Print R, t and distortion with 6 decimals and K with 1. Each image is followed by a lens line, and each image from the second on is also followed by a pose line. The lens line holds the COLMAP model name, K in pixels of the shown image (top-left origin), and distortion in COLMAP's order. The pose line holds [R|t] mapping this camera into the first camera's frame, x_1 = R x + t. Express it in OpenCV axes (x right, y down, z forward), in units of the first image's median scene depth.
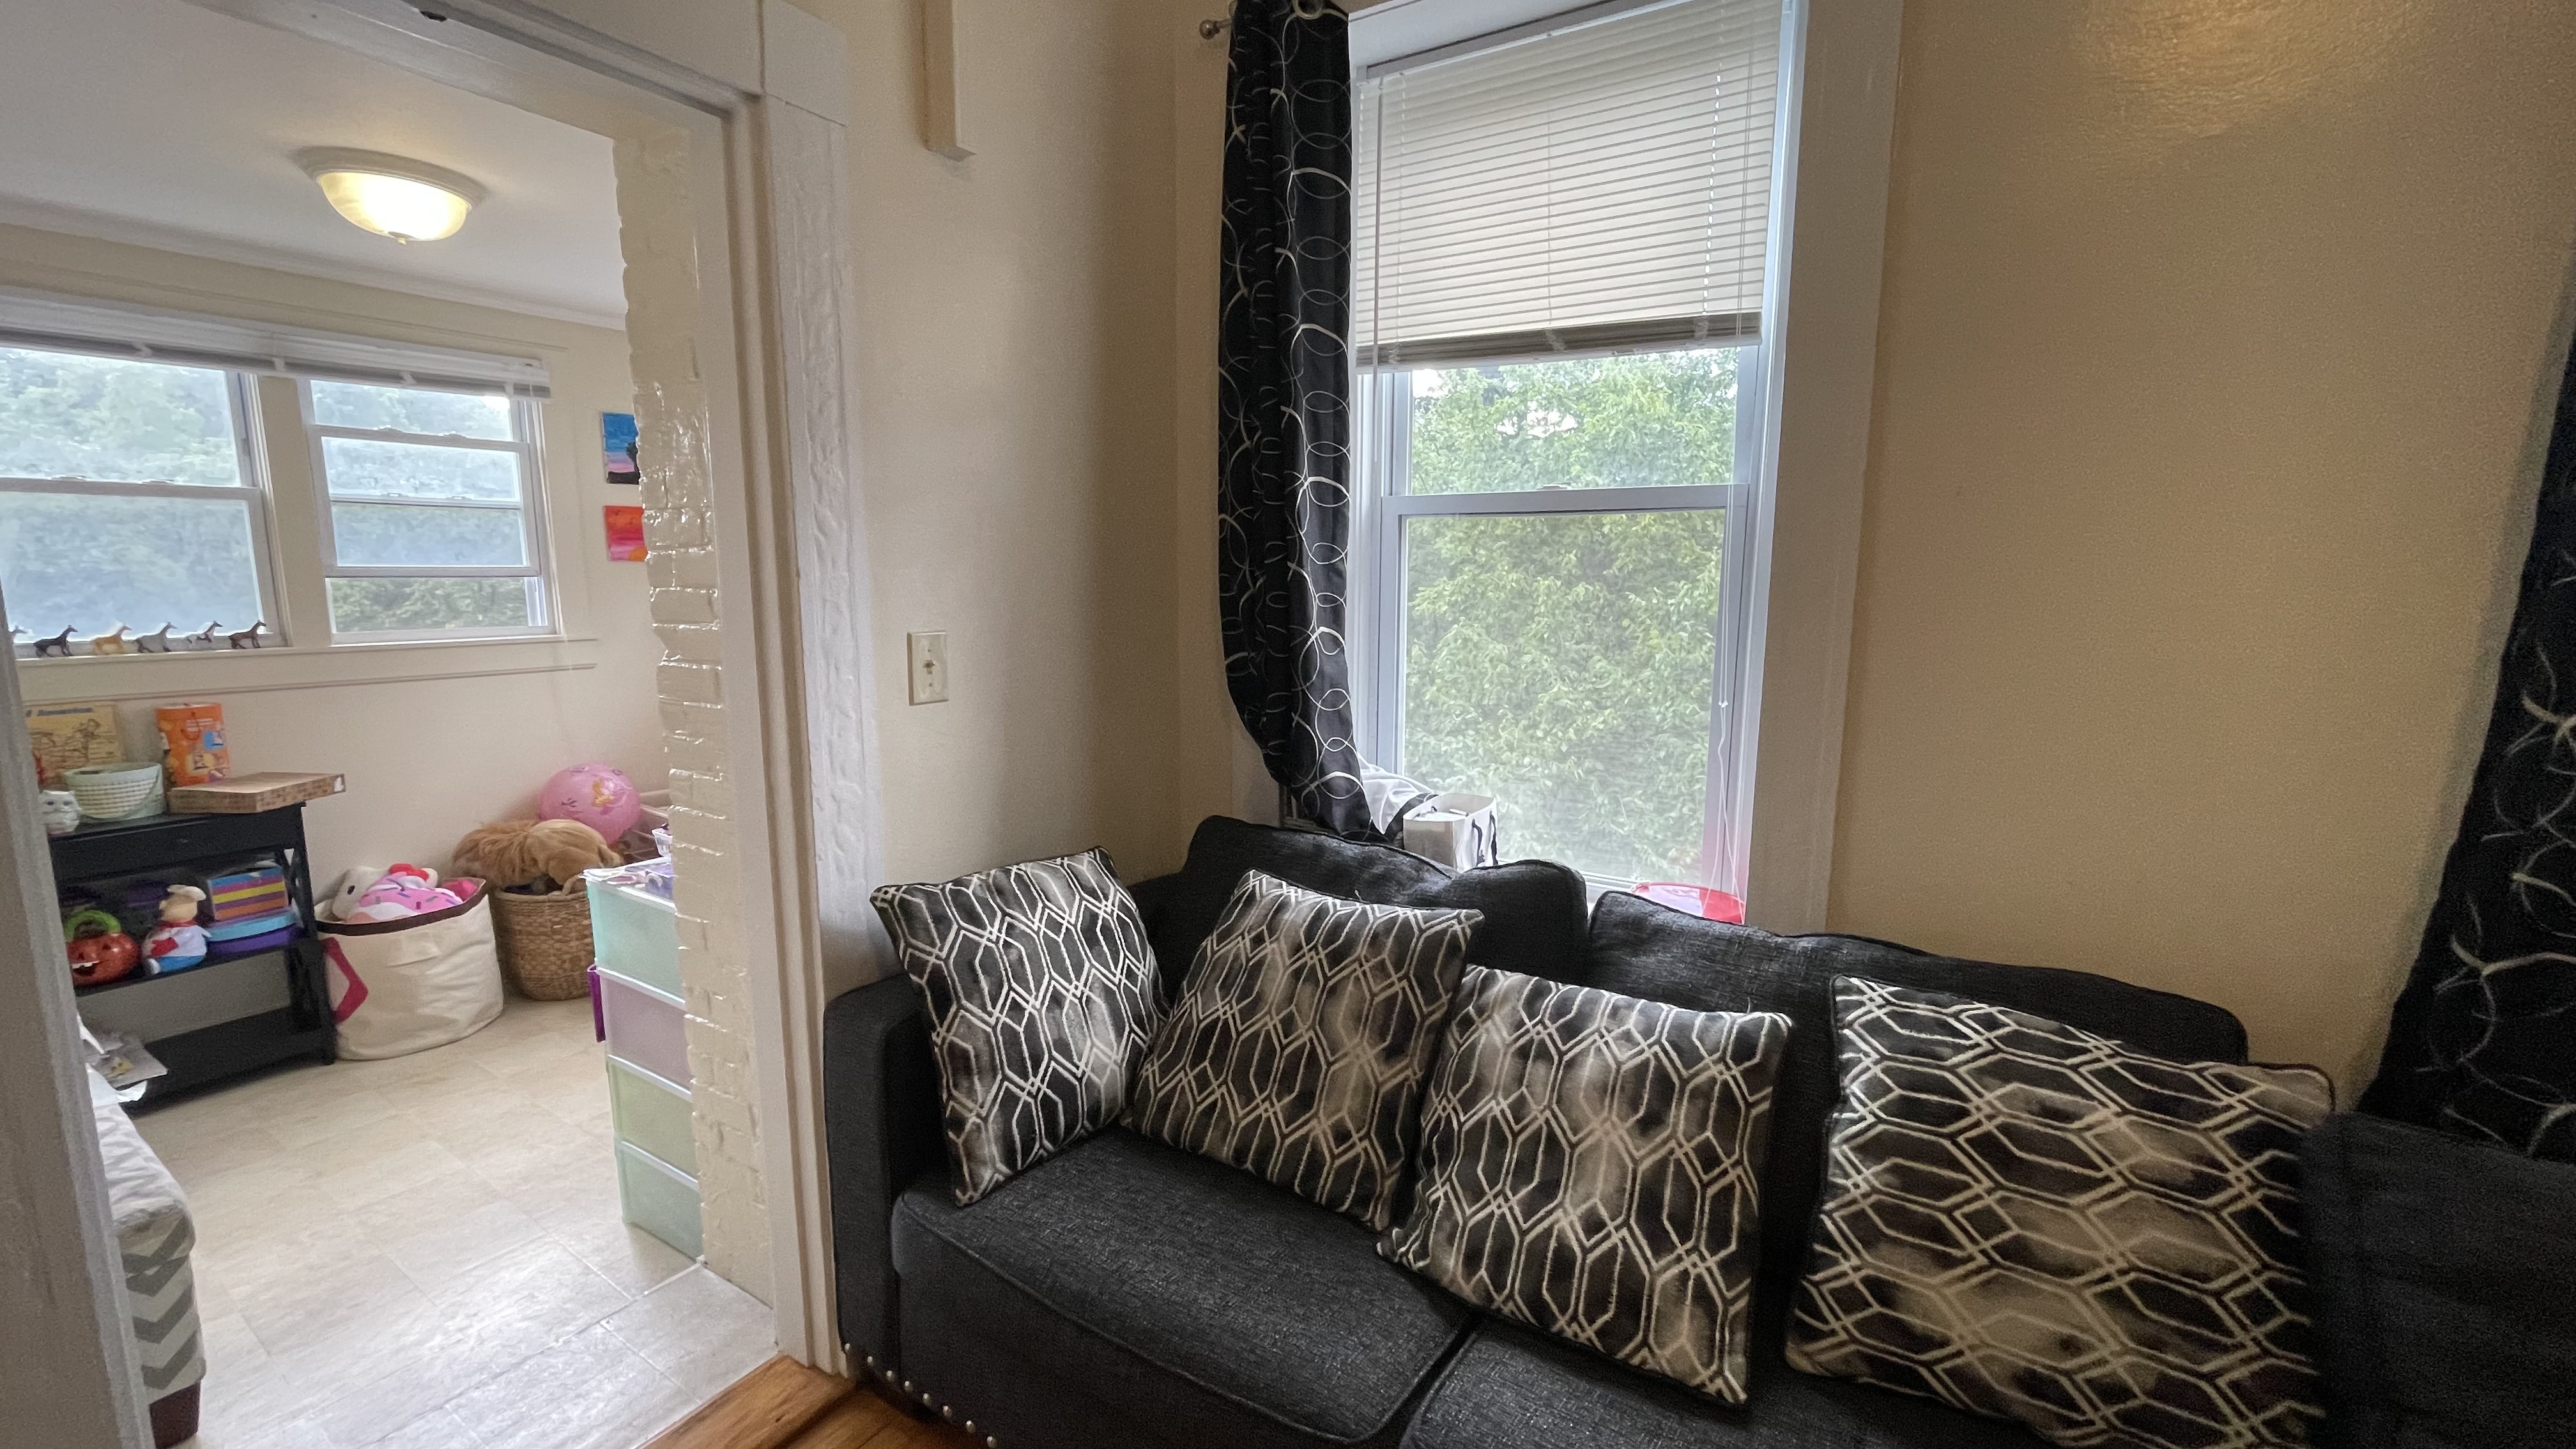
lens RADIAL K [[1032.8, 0, 1288.0], [0, 1032.8, 724.5], [0, 0, 1]] dist [-0.001177, -0.000326]
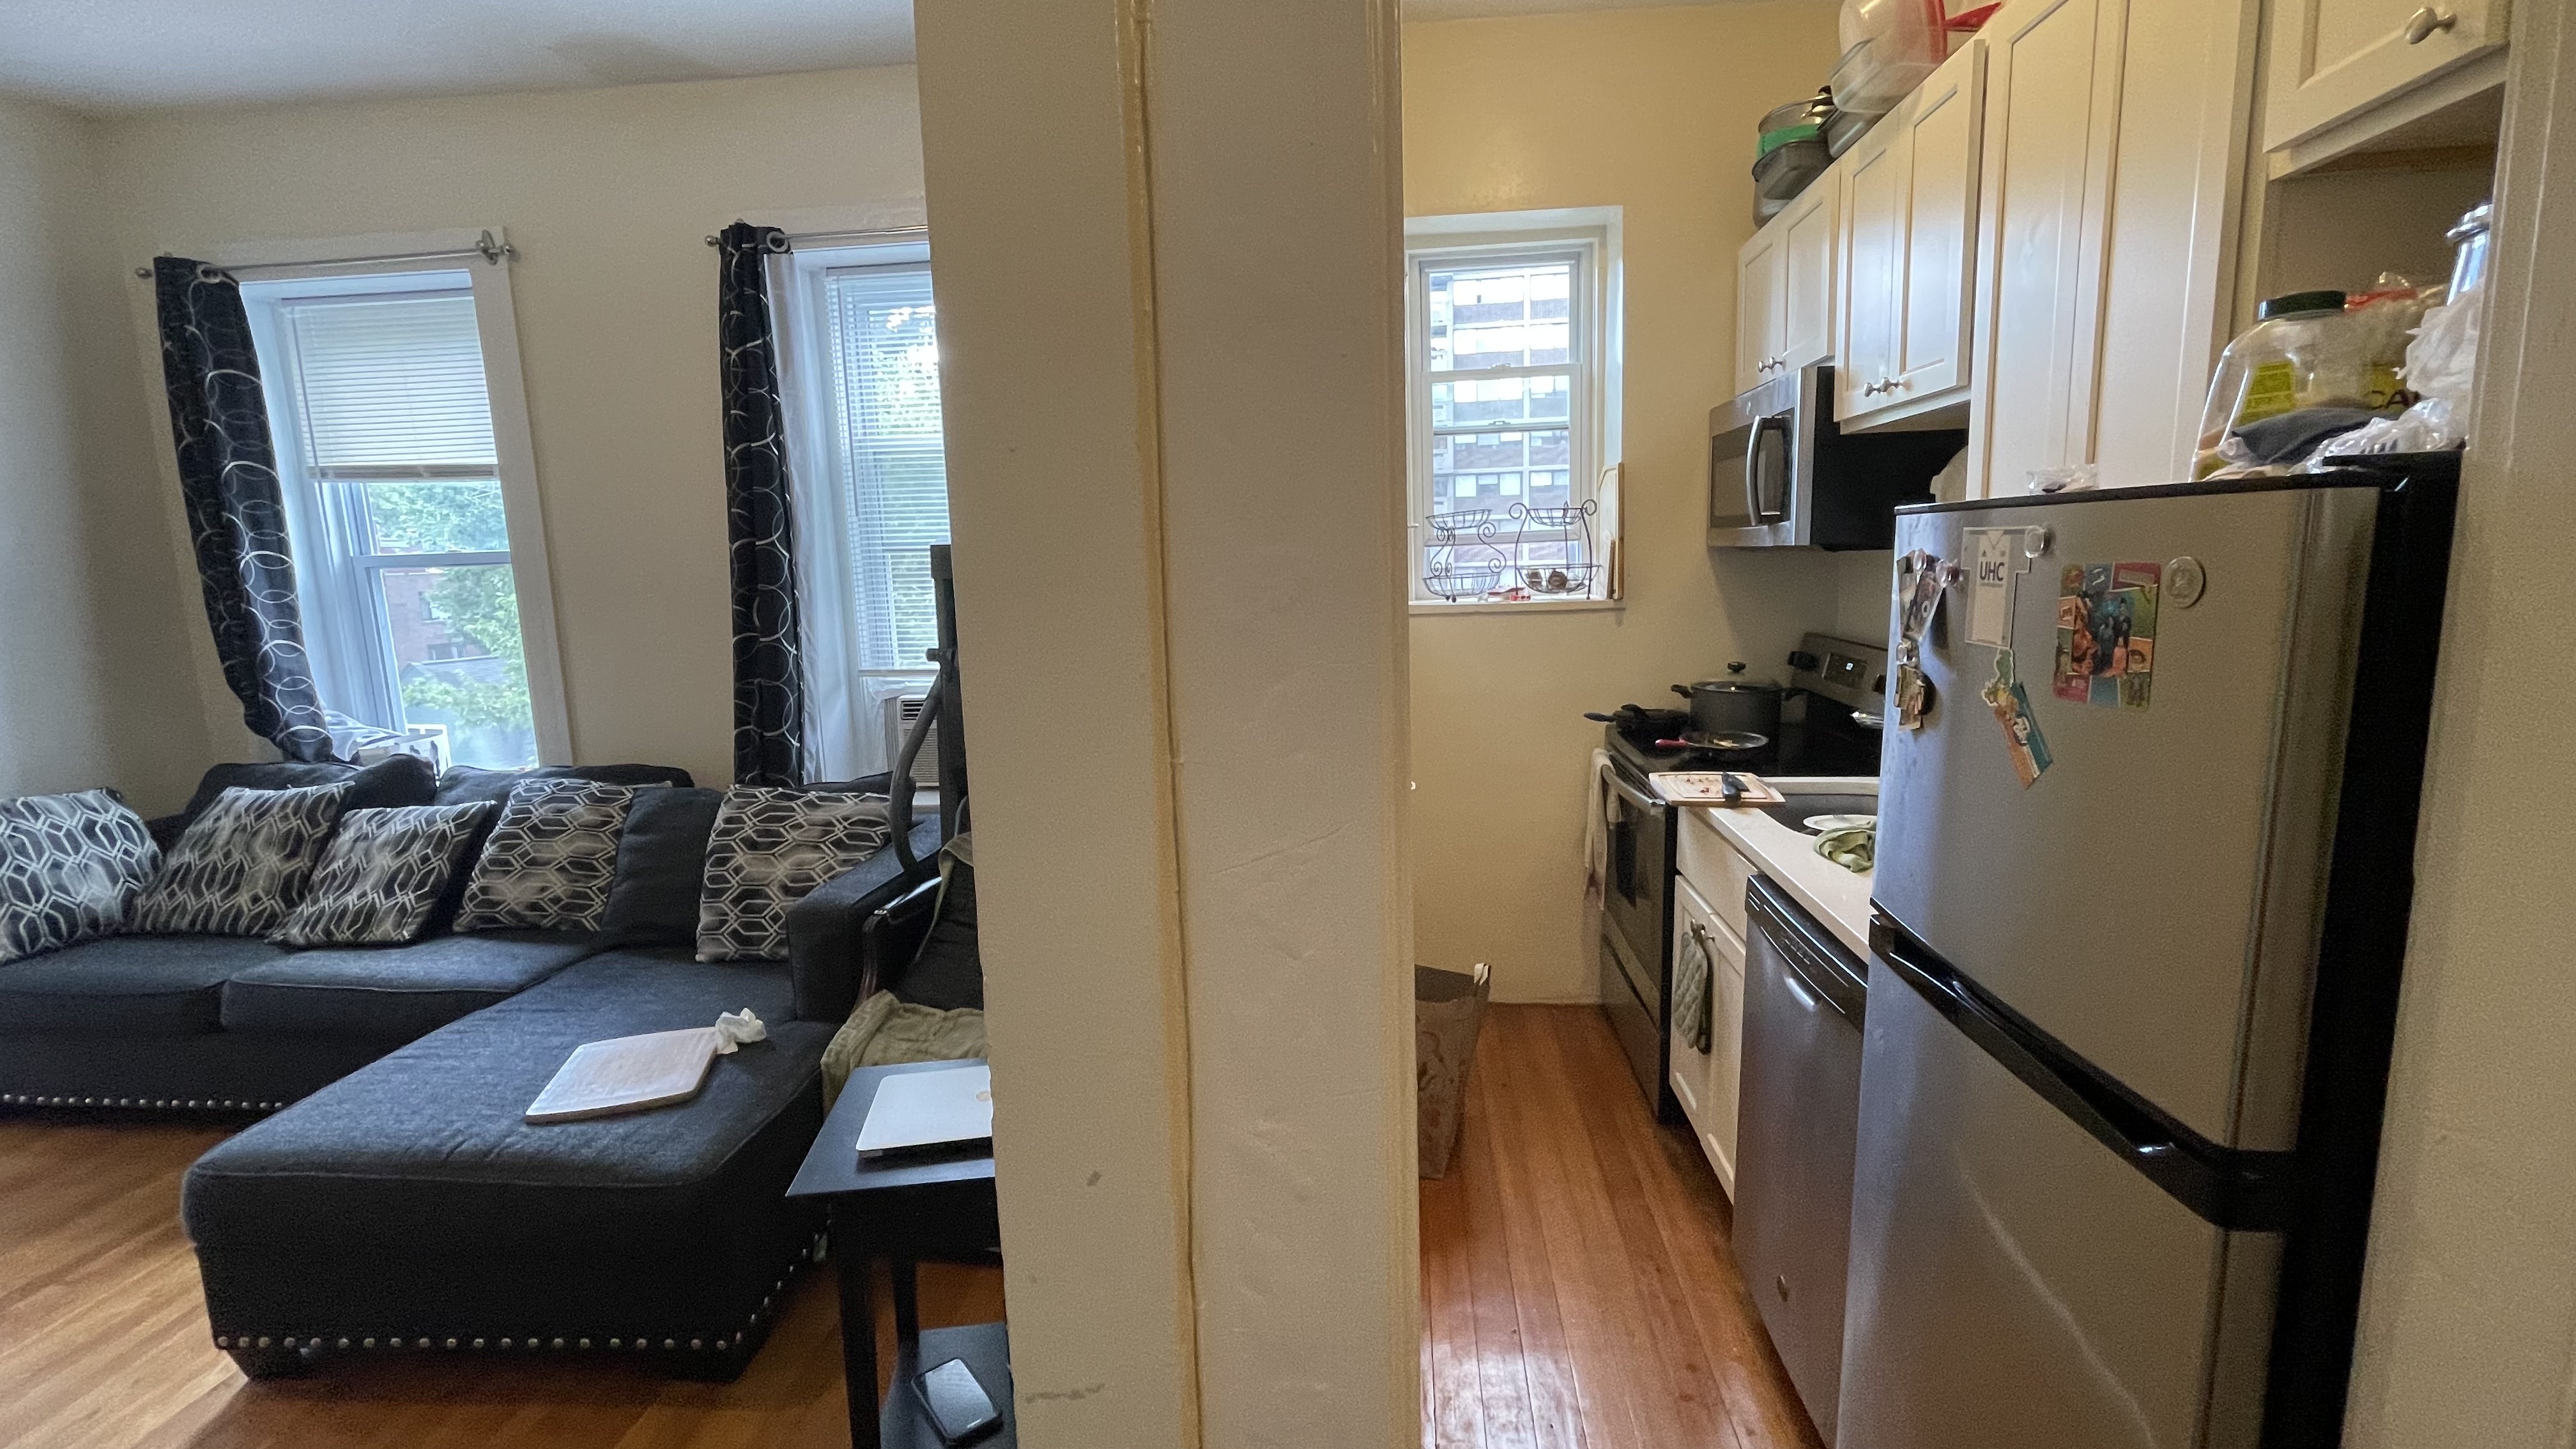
lens RADIAL K [[1096.9, 0, 1288.0], [0, 1096.9, 724.5], [0, 0, 1]] dist [-0.001700, -0.000348]
pose [[0.885964, -0.102208, 0.452350, 0.651401], [0.104489, 0.994325, 0.020018, 0.171954], [-0.451829, 0.029531, 0.891616, -1.284423]]
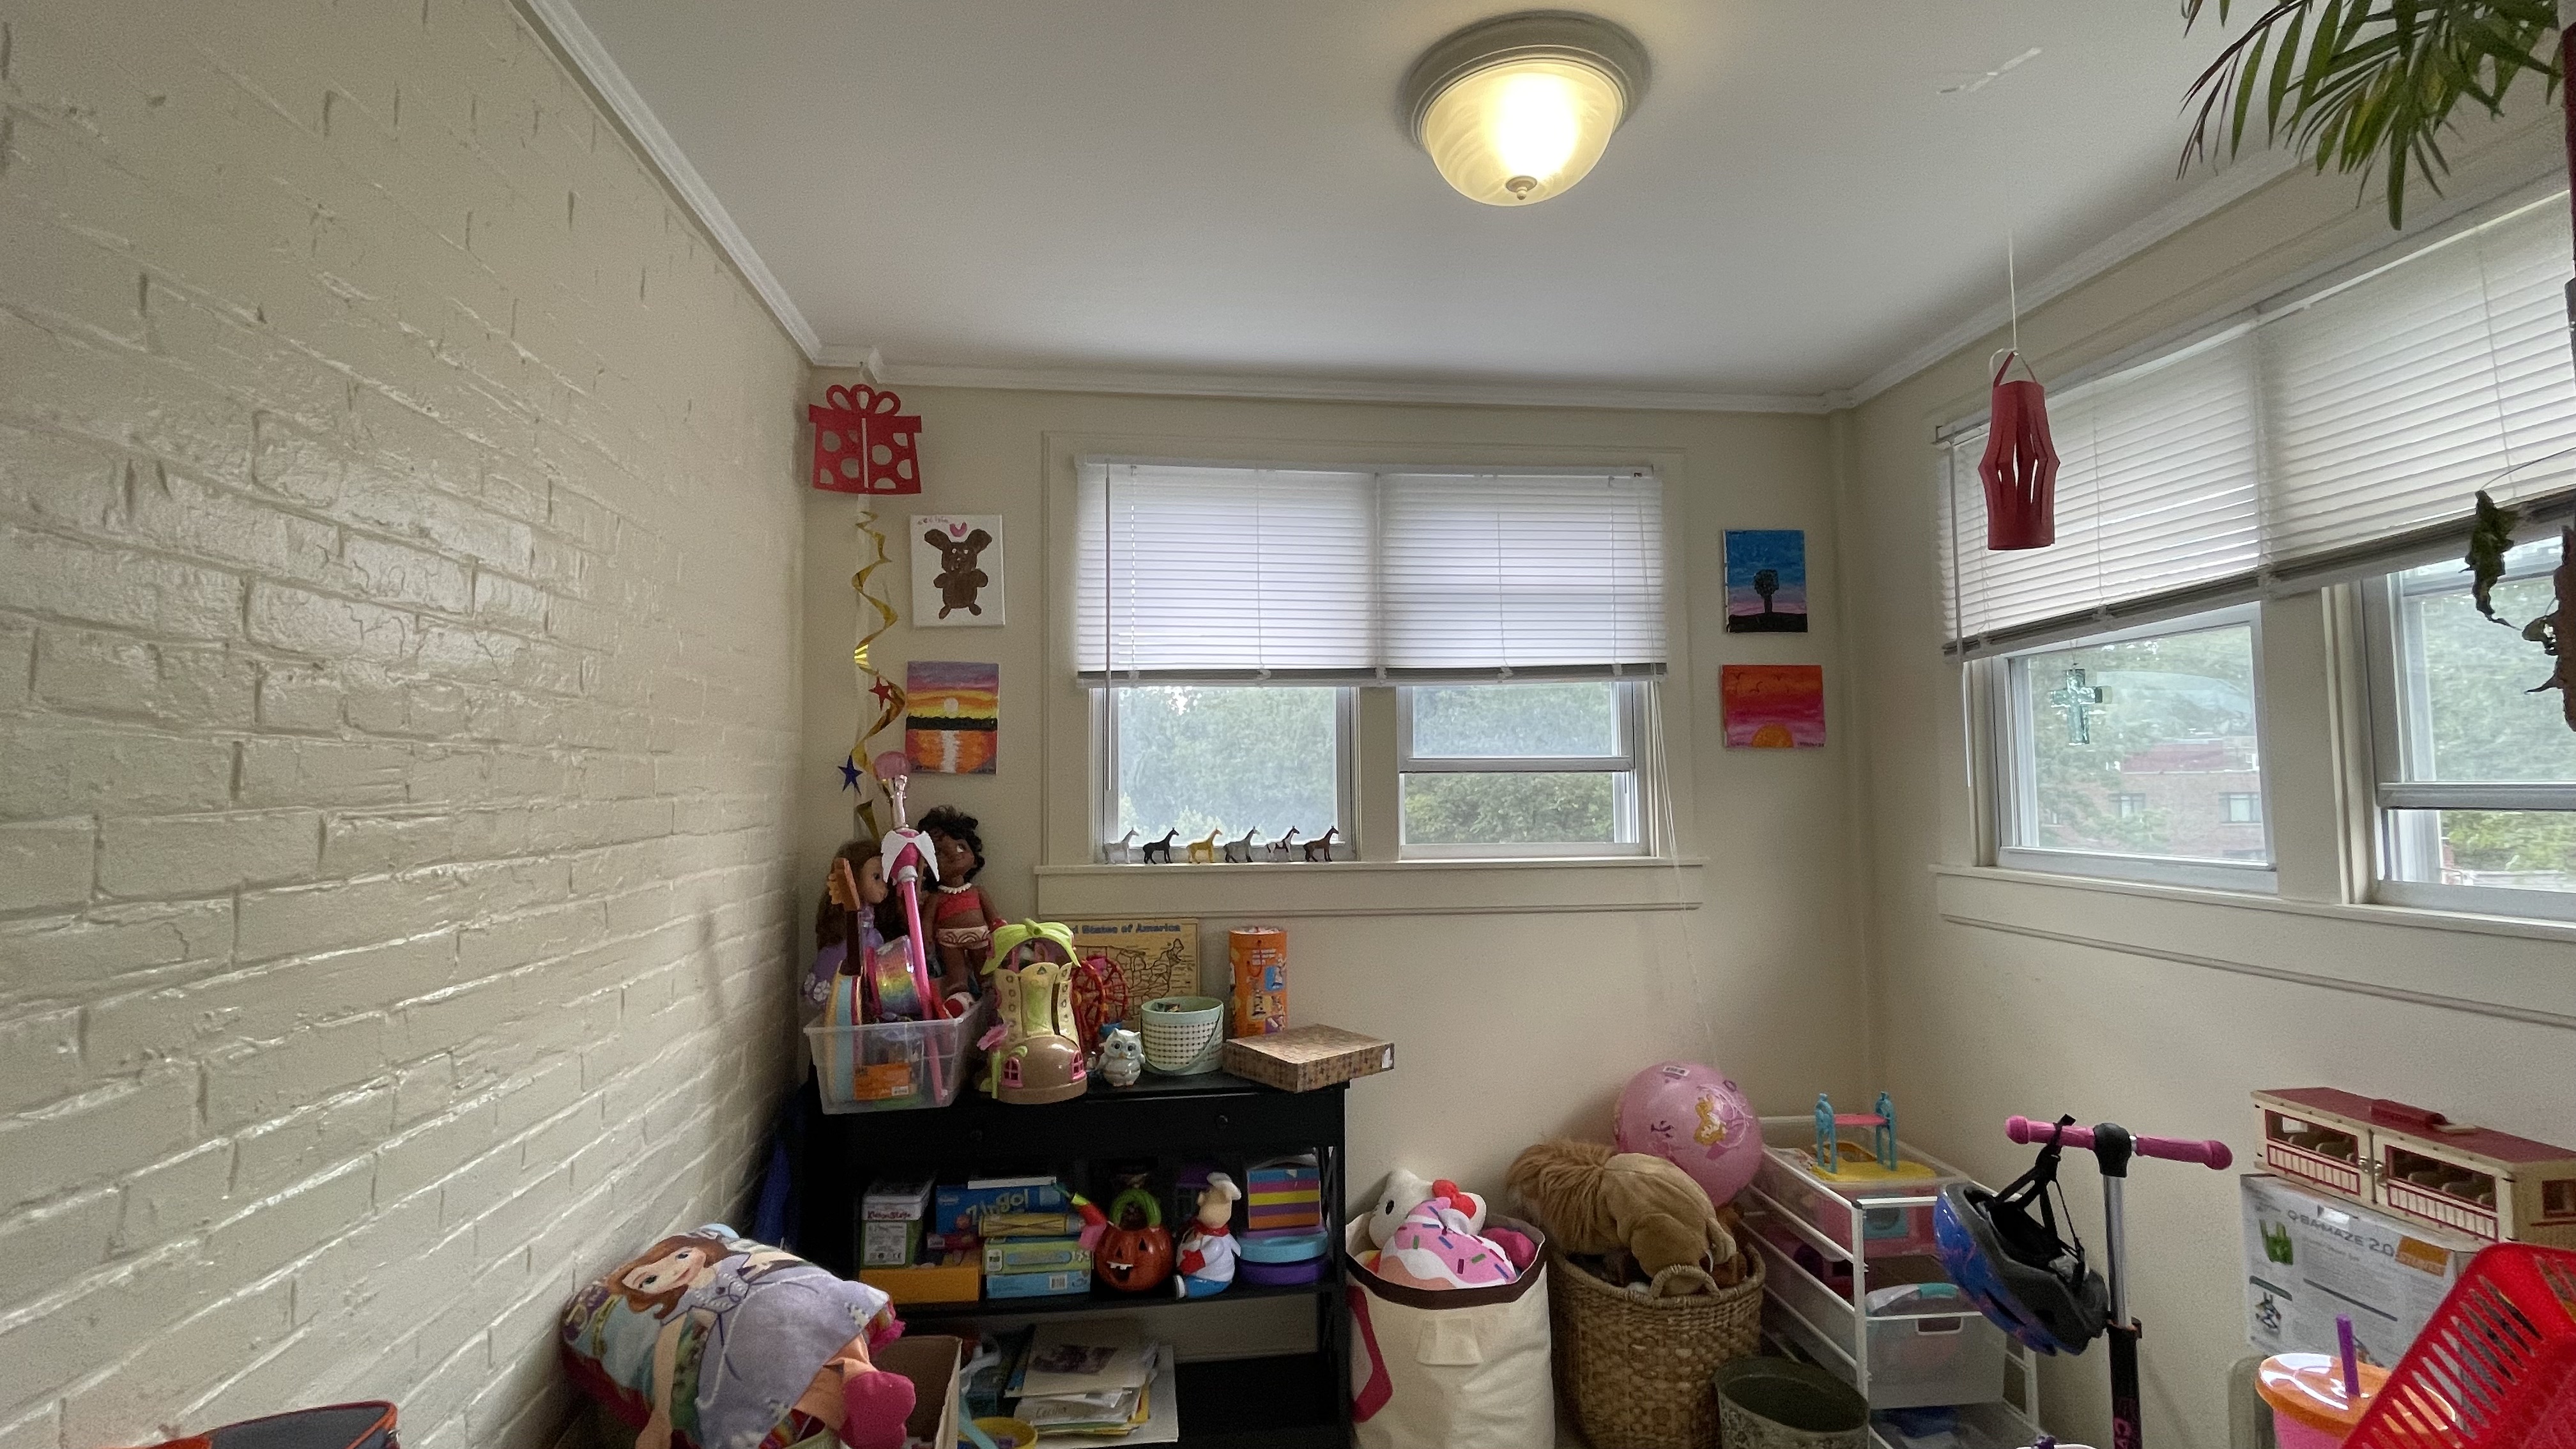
lens RADIAL K [[1122.4, 0, 1277.6], [0, 1122.4, 723.2], [0, 0, 1]] dist [-0.003027, 0.004982]
pose [[0.638590, -0.058520, -0.767319, -0.559707], [-0.101975, 0.981876, -0.159751, -0.056399], [0.762761, 0.180263, 0.621048, 0.649393]]
